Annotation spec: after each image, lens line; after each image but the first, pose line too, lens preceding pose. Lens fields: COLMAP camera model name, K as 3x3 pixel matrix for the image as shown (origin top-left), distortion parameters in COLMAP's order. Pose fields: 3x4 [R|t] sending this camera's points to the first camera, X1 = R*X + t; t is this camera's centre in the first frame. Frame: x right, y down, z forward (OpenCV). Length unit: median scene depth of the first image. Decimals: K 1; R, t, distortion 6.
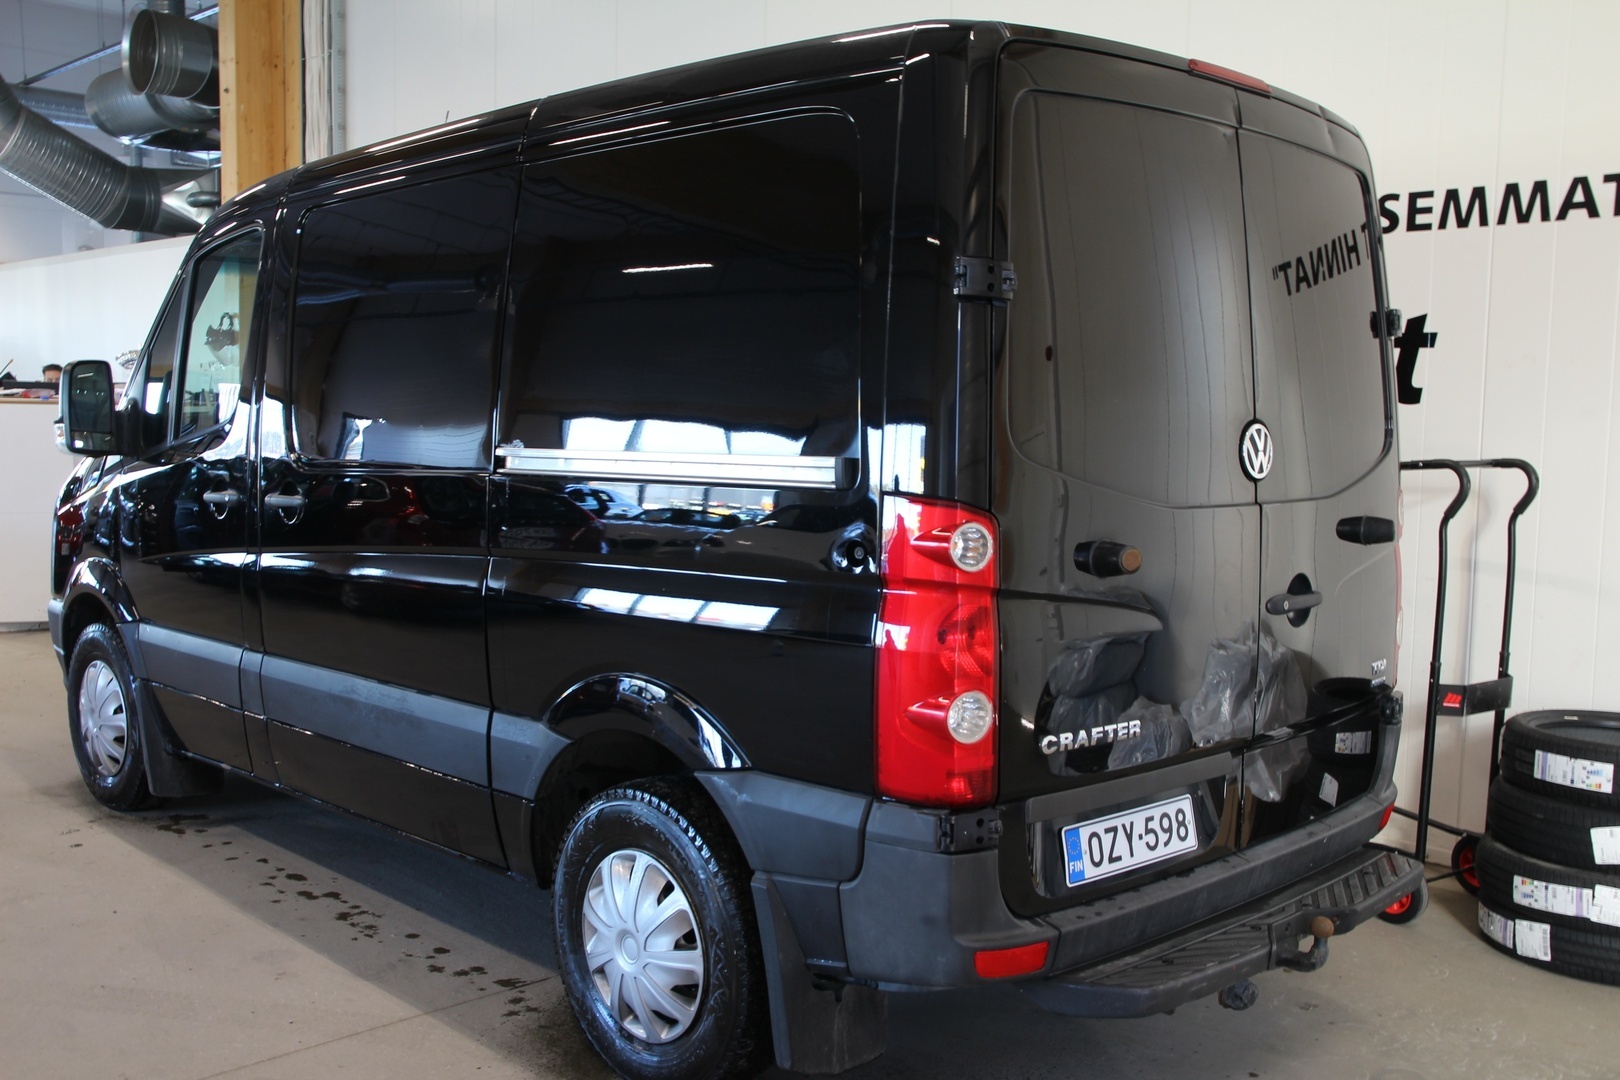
lens RADIAL K [[1626.5, 0, 820.4], [0, 1626.5, 536.0], [0, 0, 1]] dist [0.008777, 0.000000]
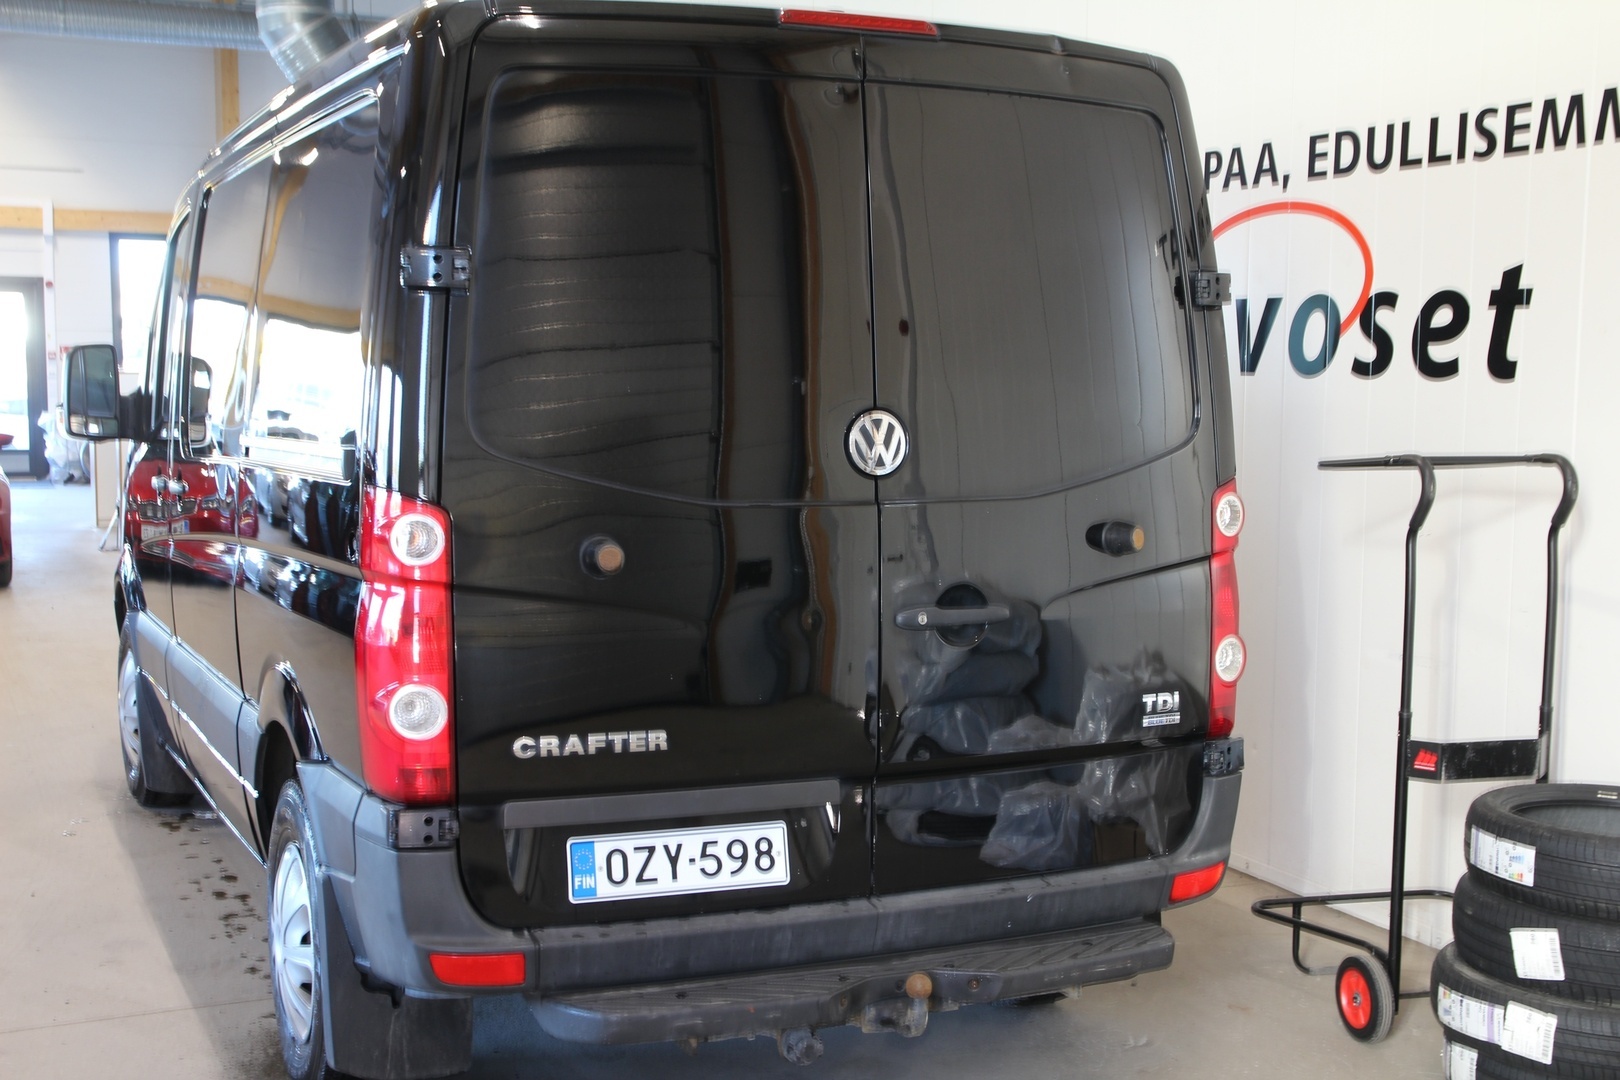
lens RADIAL K [[2156.6, 0, 805.8], [0, 2156.6, 548.7], [0, 0, 1]] dist [0.086281, 0.000000]
pose [[0.932002, 0.022918, -0.361728, 0.661974], [-0.022904, 0.999728, 0.004327, 0.000992], [0.361729, 0.004252, 0.932274, -0.114309]]
